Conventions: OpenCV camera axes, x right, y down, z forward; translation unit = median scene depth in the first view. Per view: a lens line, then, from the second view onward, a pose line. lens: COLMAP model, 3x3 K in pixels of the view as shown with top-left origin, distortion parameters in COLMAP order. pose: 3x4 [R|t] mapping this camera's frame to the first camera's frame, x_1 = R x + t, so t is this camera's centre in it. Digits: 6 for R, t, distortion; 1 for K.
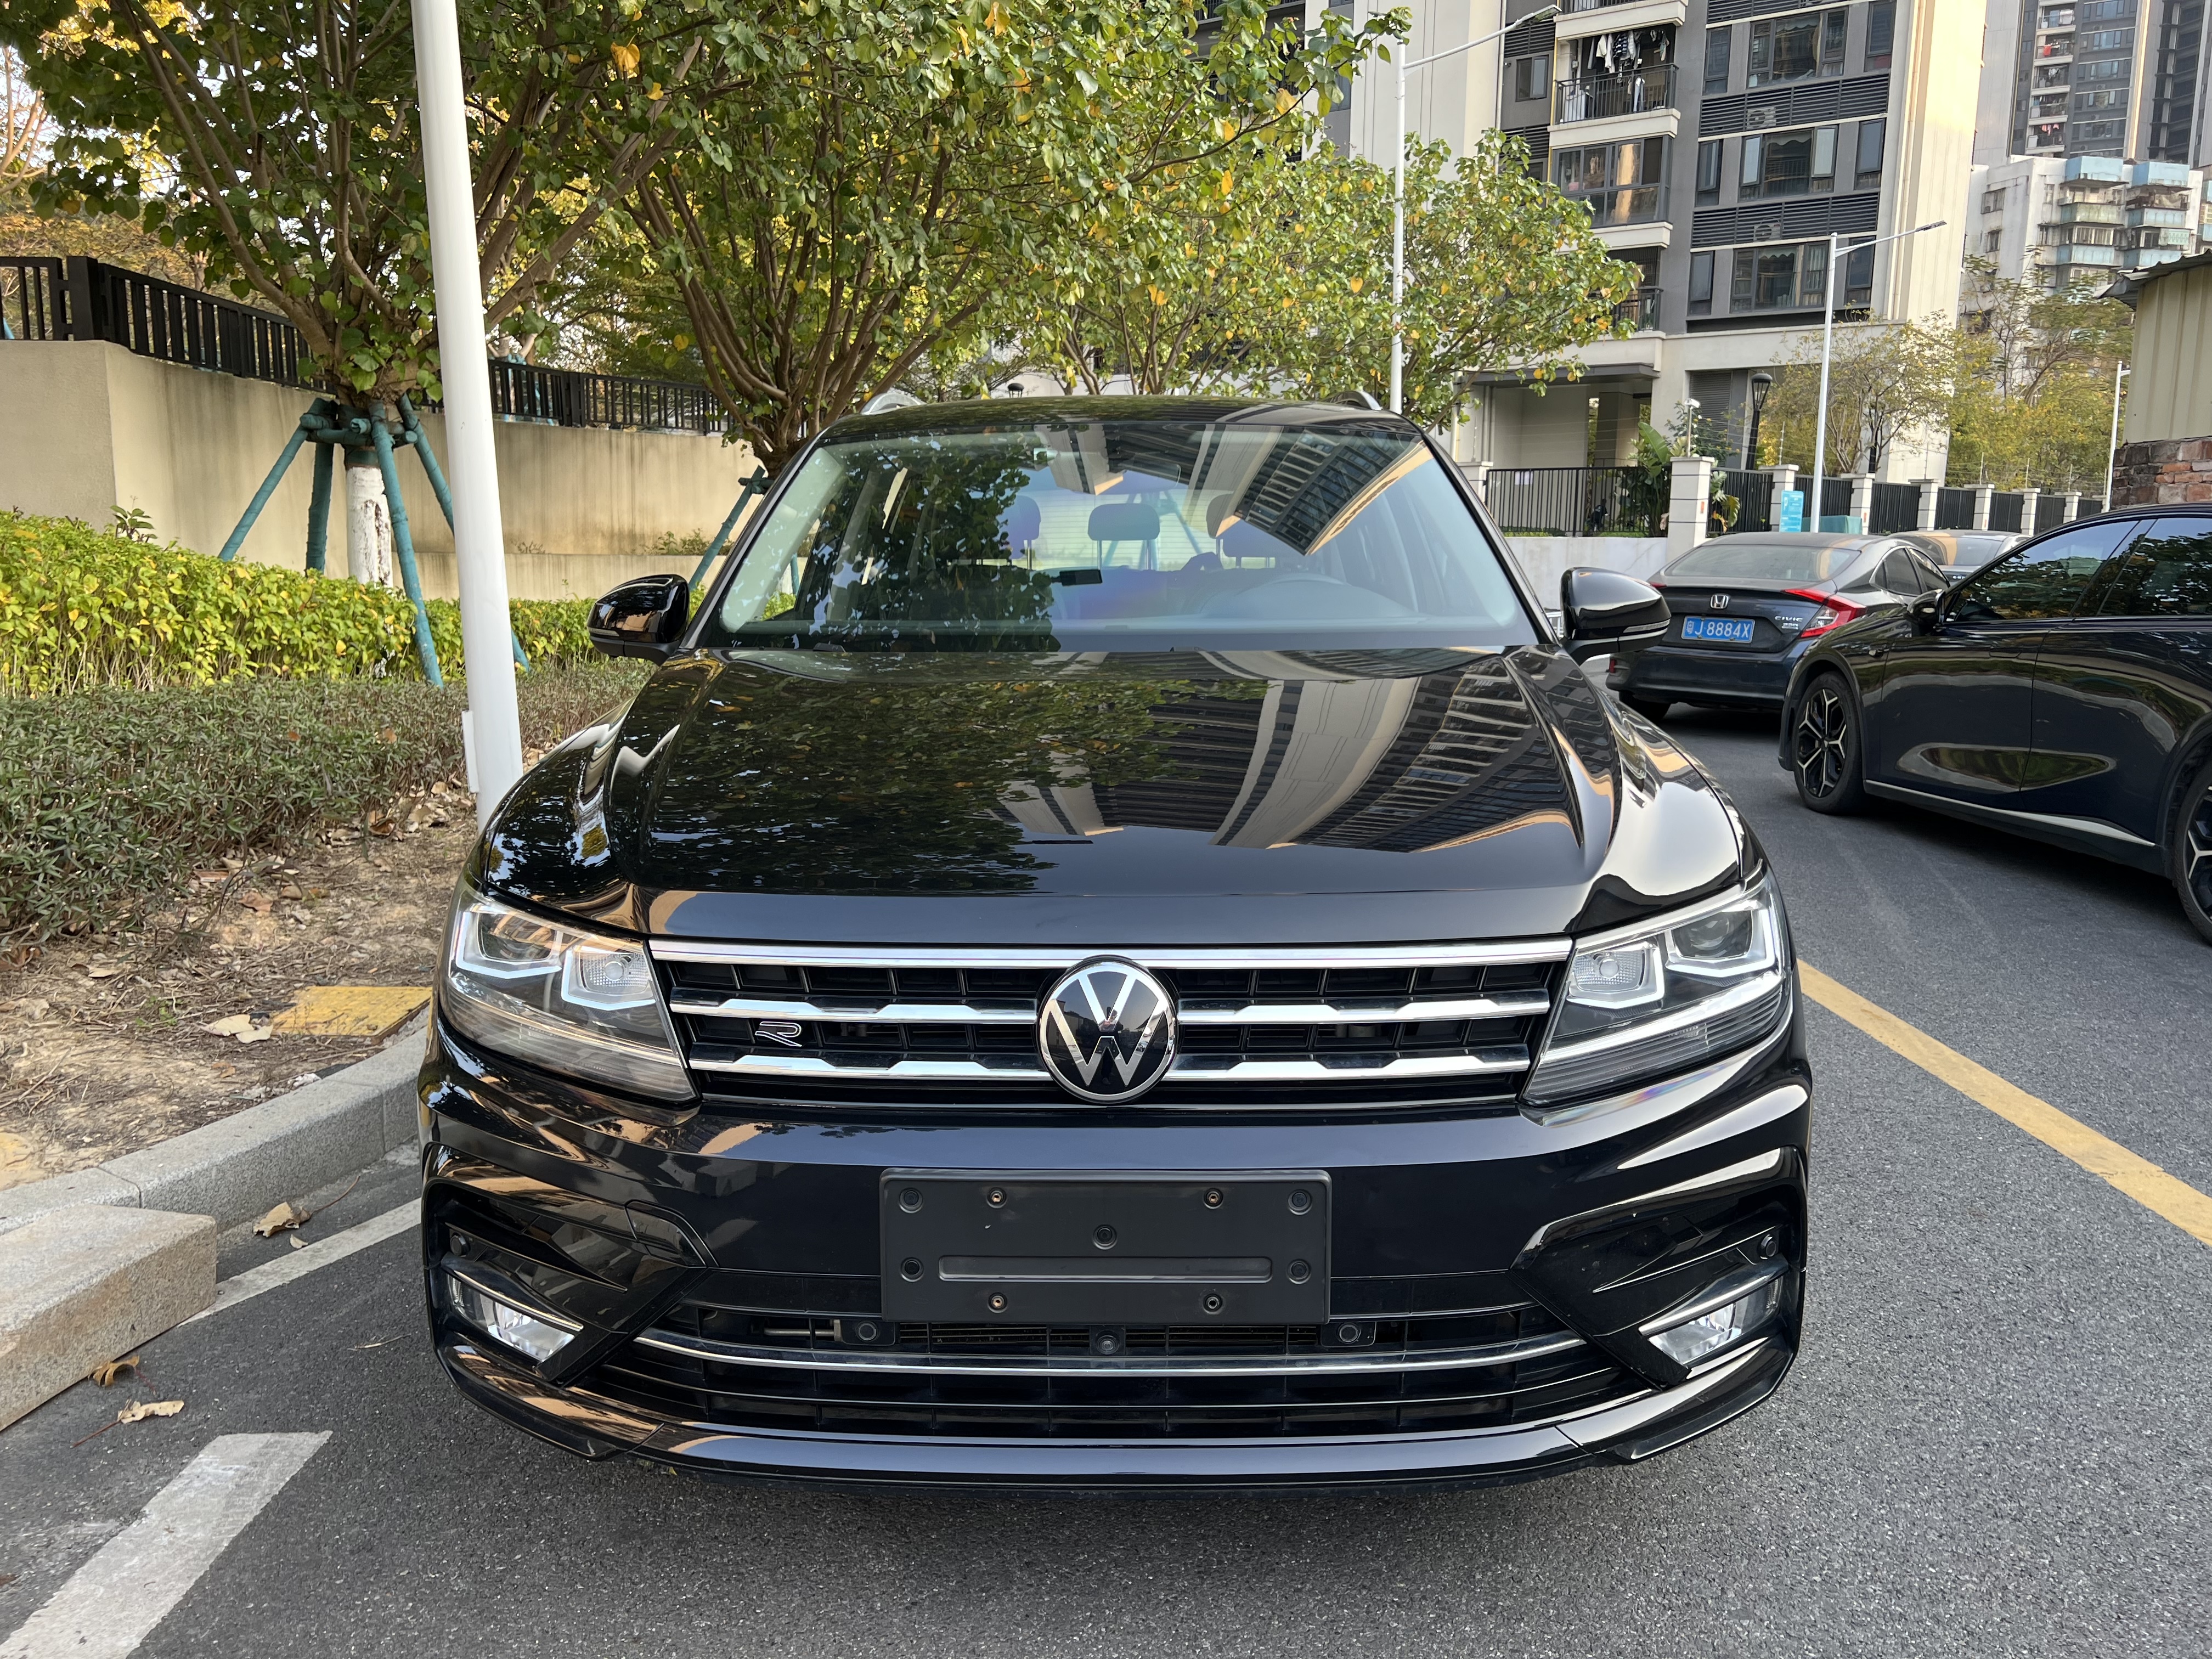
lens RADIAL K [[1662.4, 0, 1102.7], [0, 1662.4, 834.9], [0, 0, 1]] dist [0.034057, -0.048030]
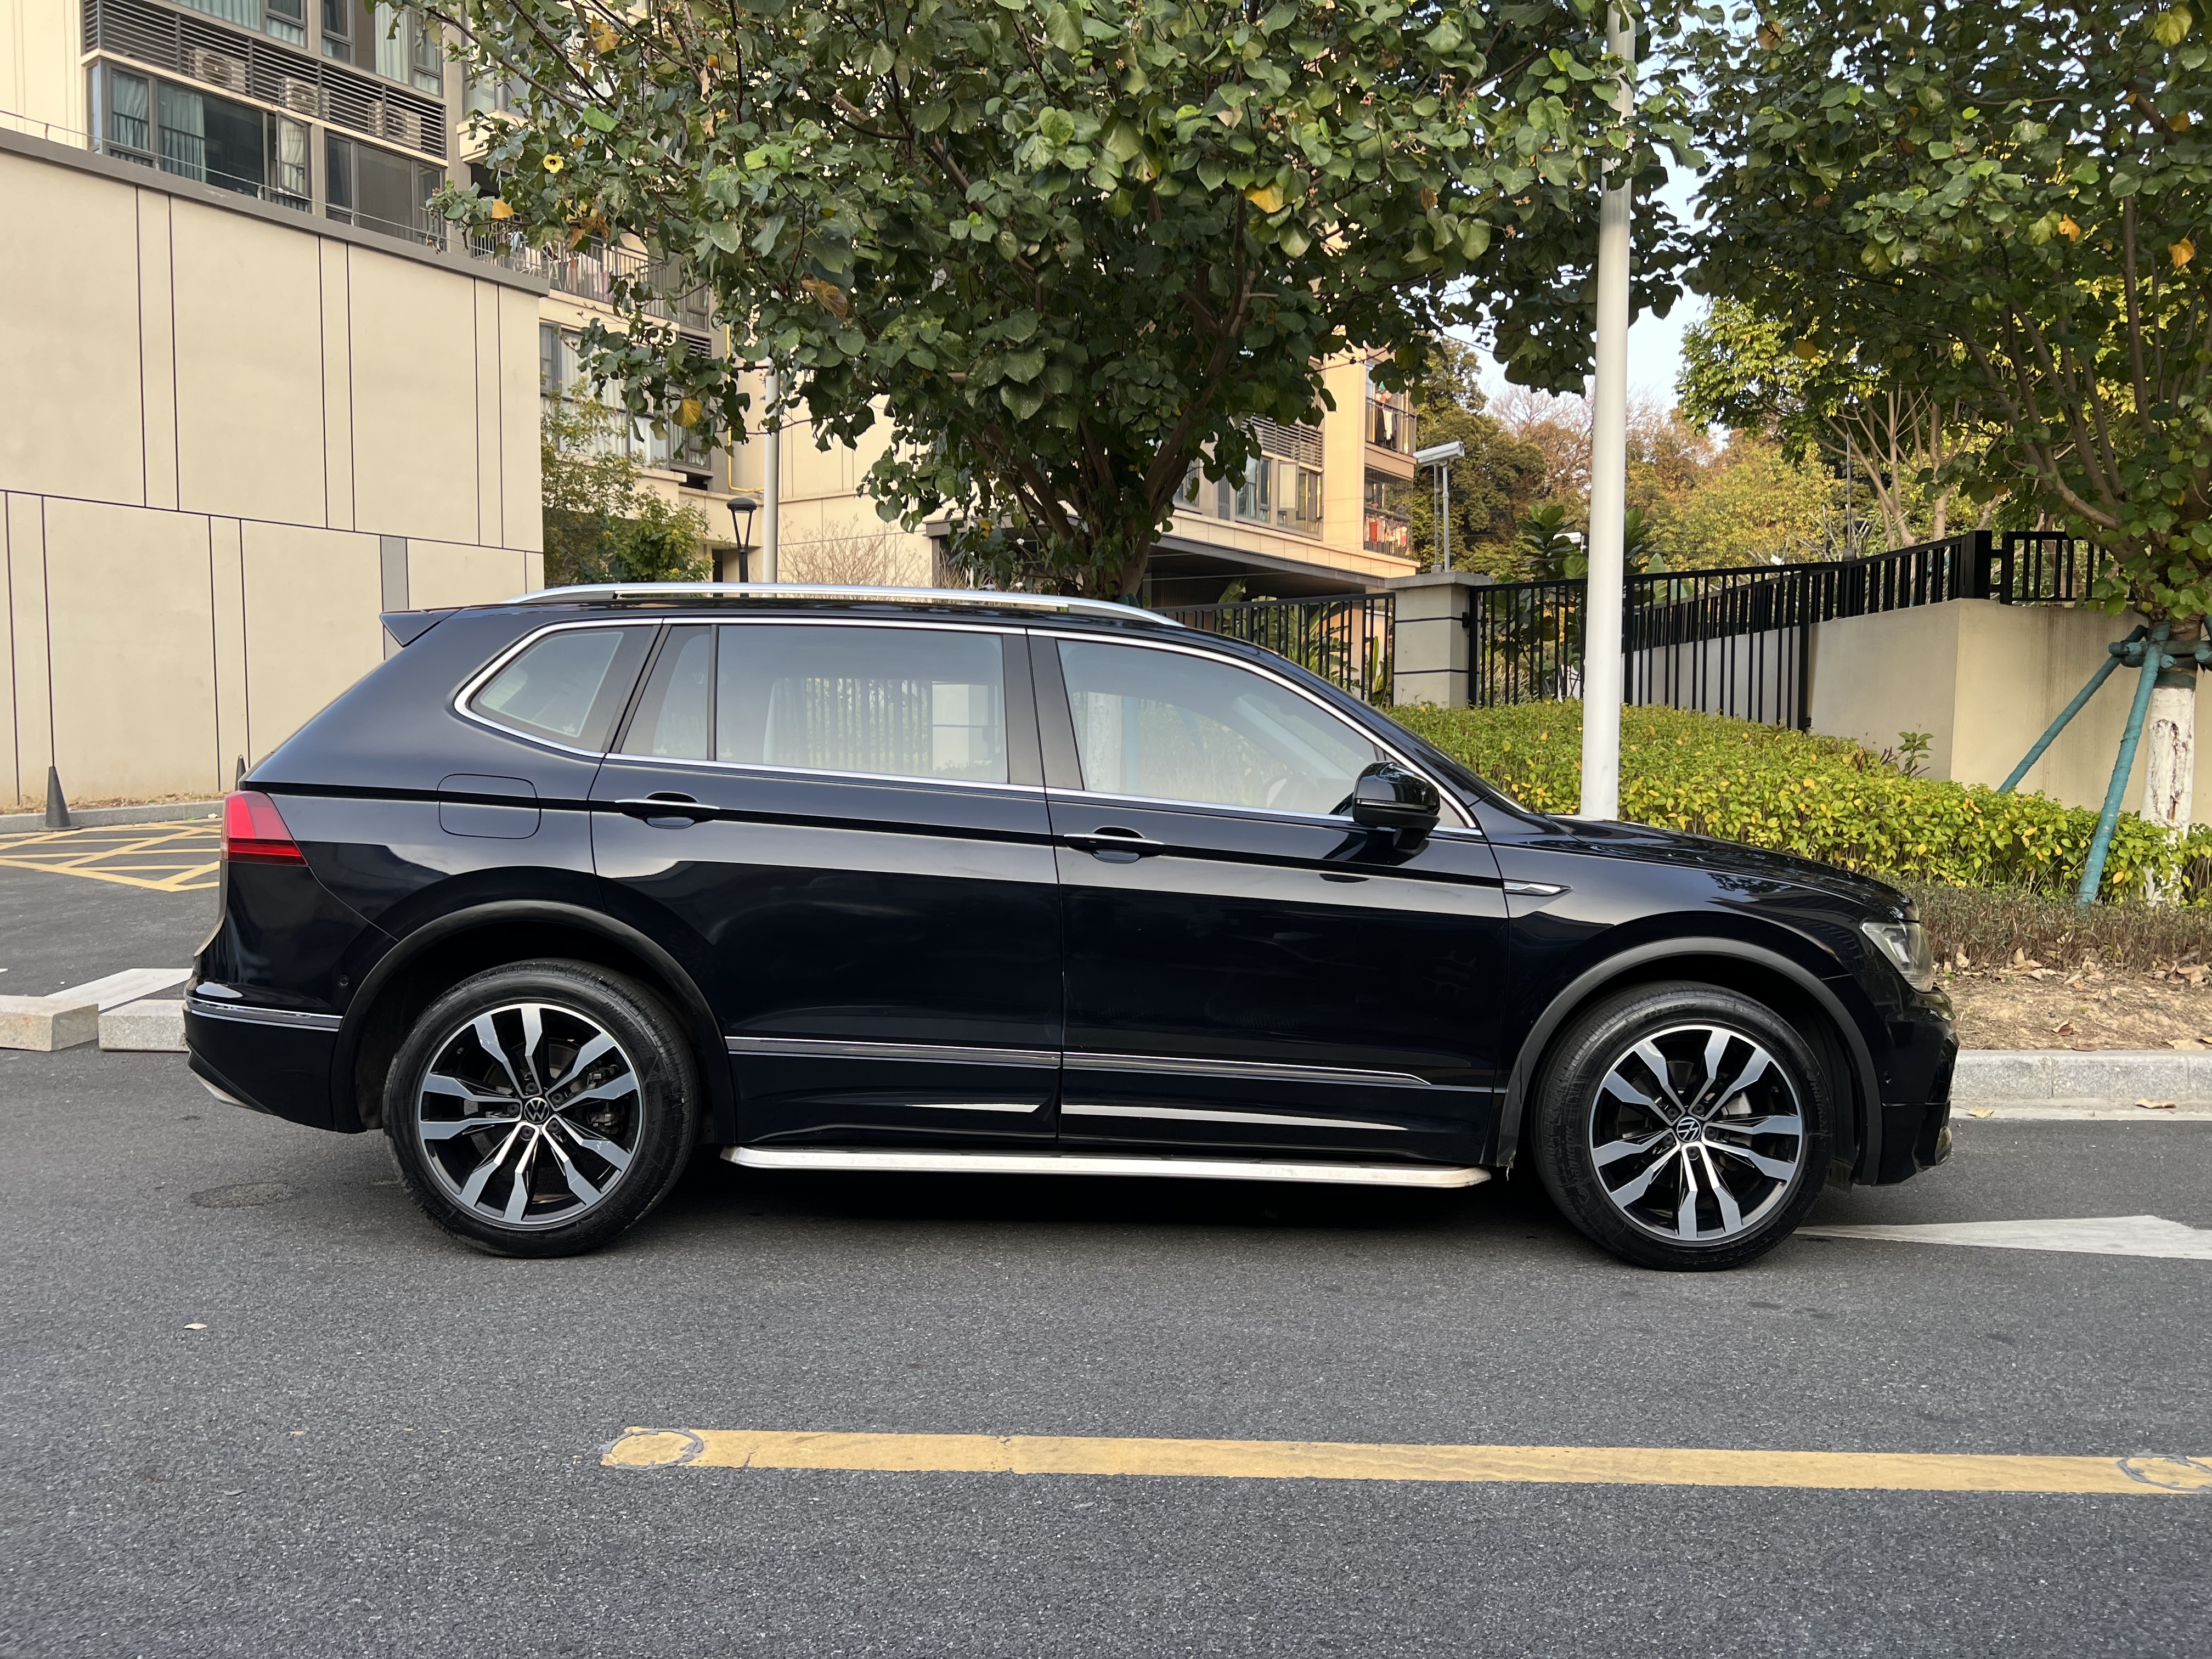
lens RADIAL K [[1662.4, 0, 1121.7], [0, 1662.4, 838.9], [0, 0, 1]] dist [0.034057, -0.048030]
pose [[-0.020318, 0.037566, -0.999088, 0.350001], [-0.178123, 0.983171, 0.040590, -0.035539], [0.983798, 0.178785, -0.013284, 0.245869]]
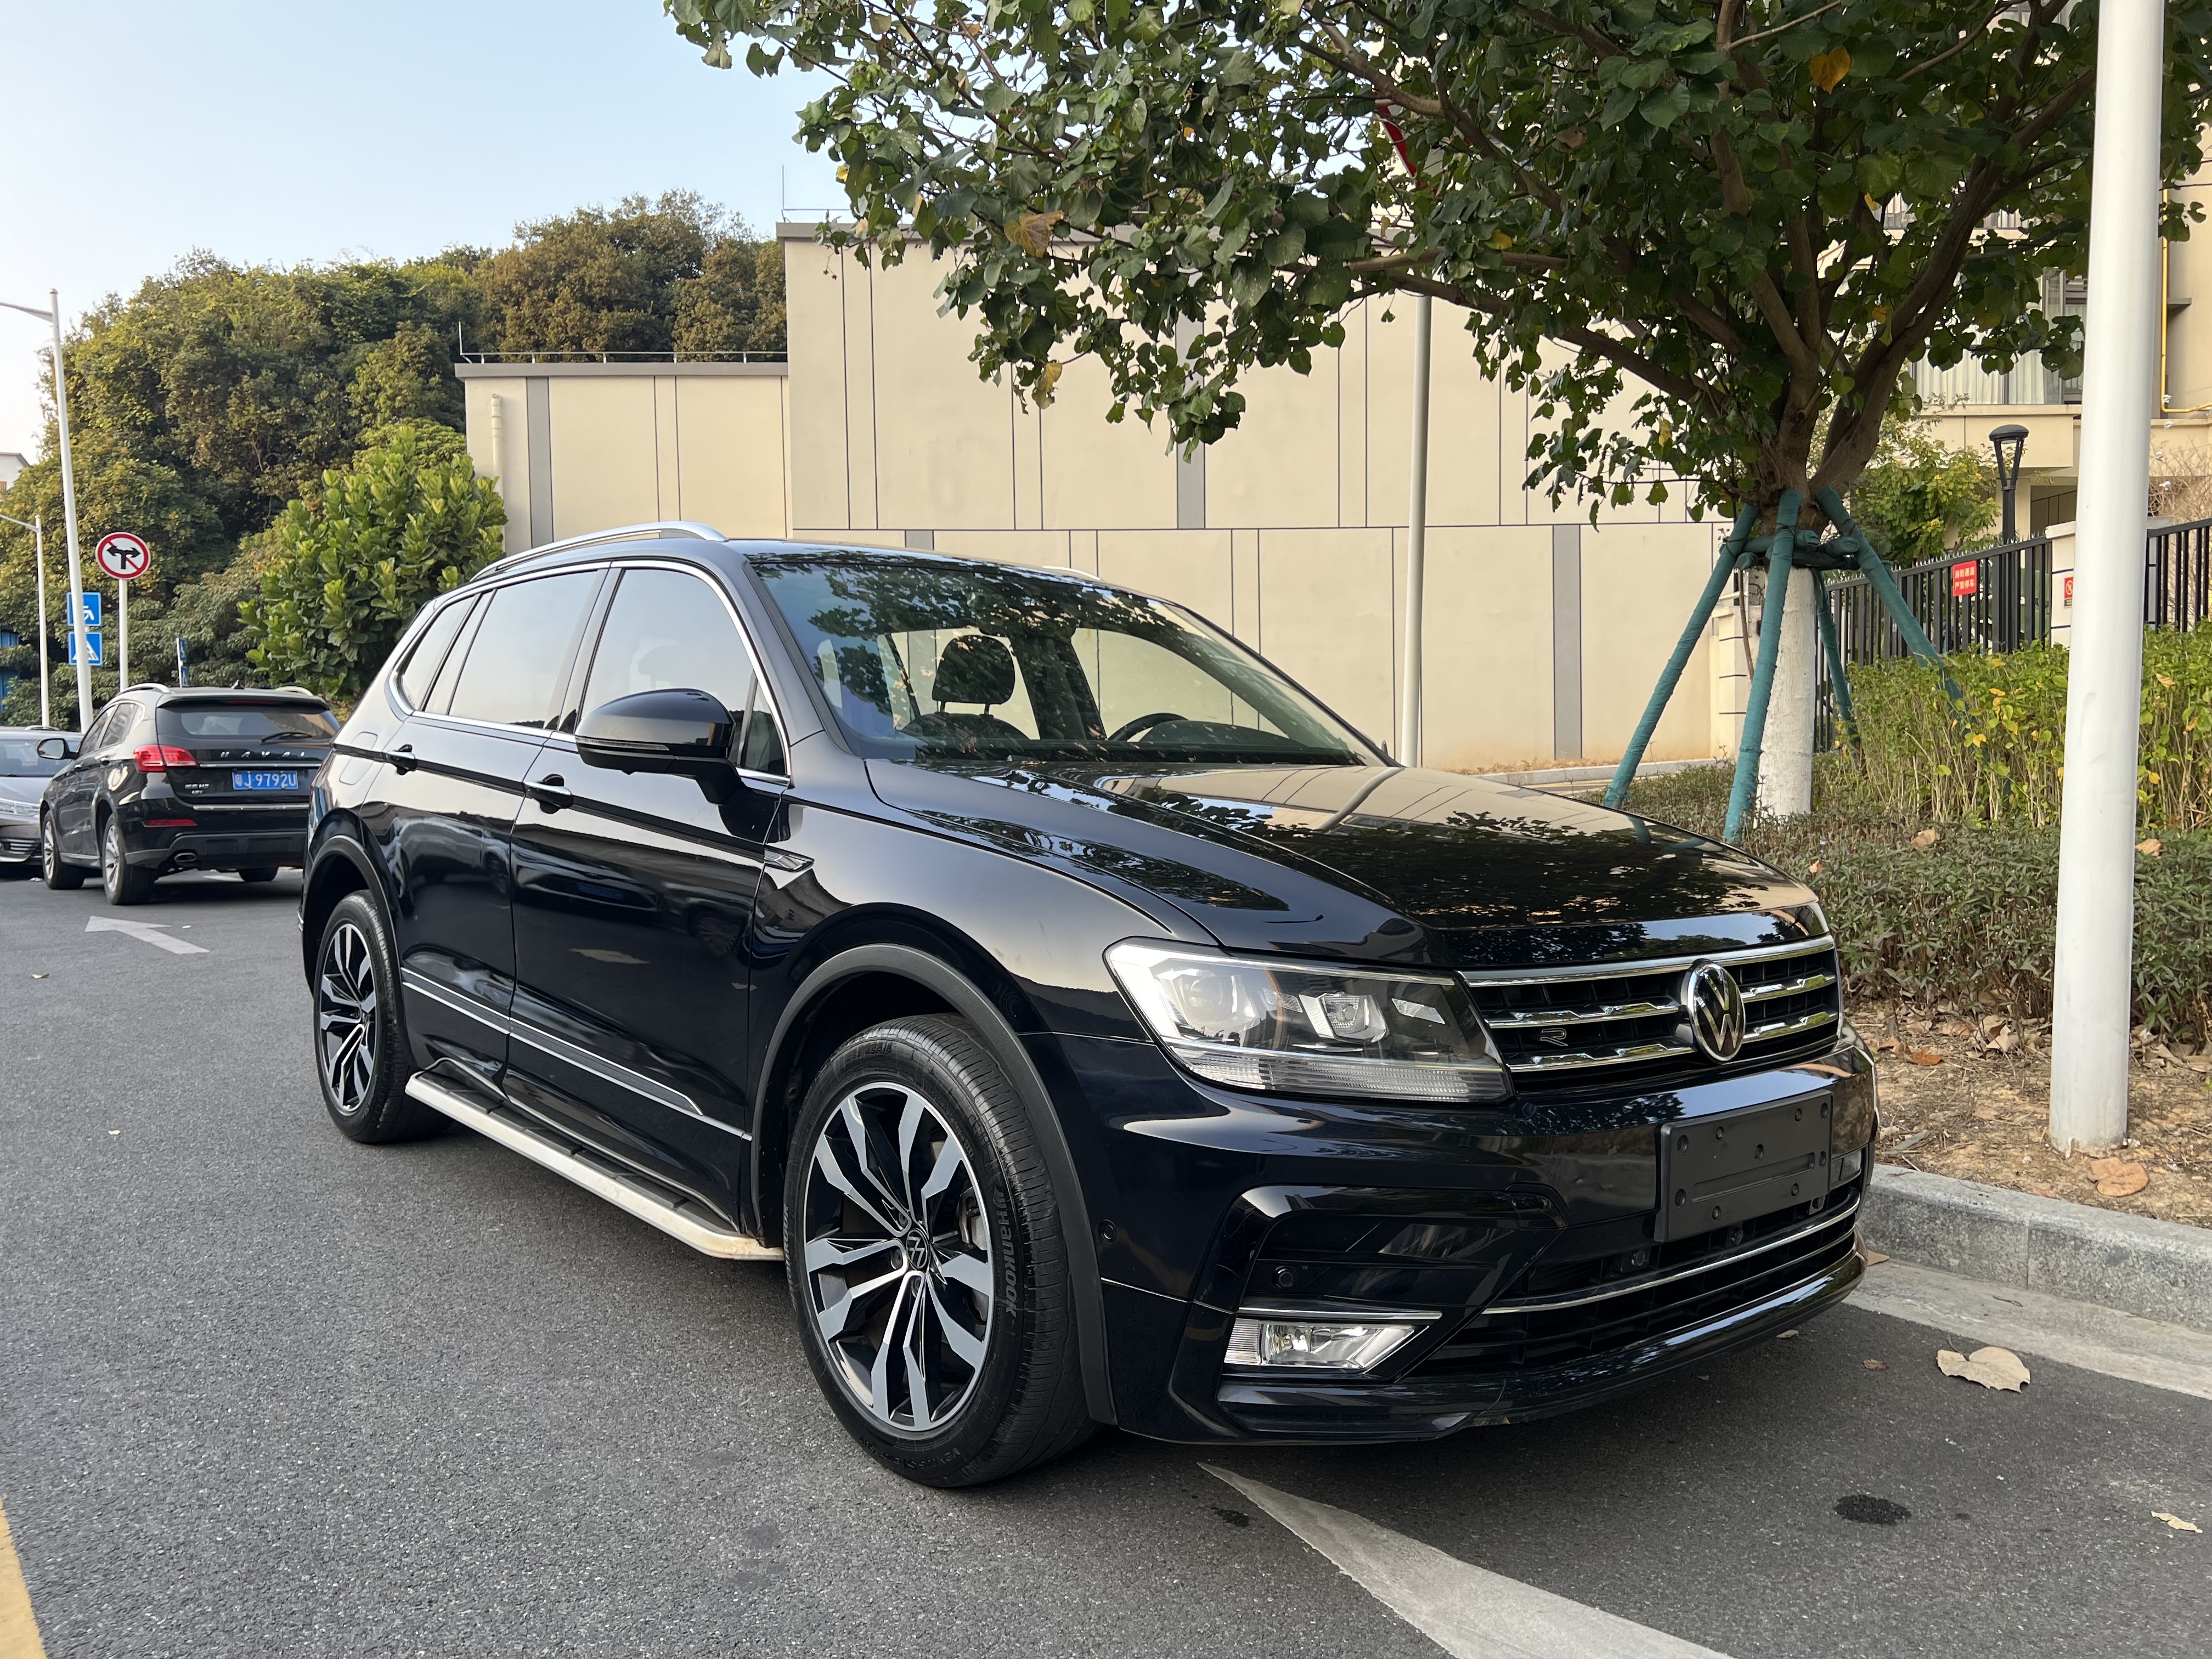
lens RADIAL K [[1662.4, 0, 1101.8], [0, 1662.4, 830.3], [0, 0, 1]] dist [0.034057, -0.048030]
pose [[-0.797870, 0.027318, -0.602210, 0.162566], [-0.098173, 0.979749, 0.174513, -0.069321], [0.594782, 0.198360, -0.779030, 0.482421]]
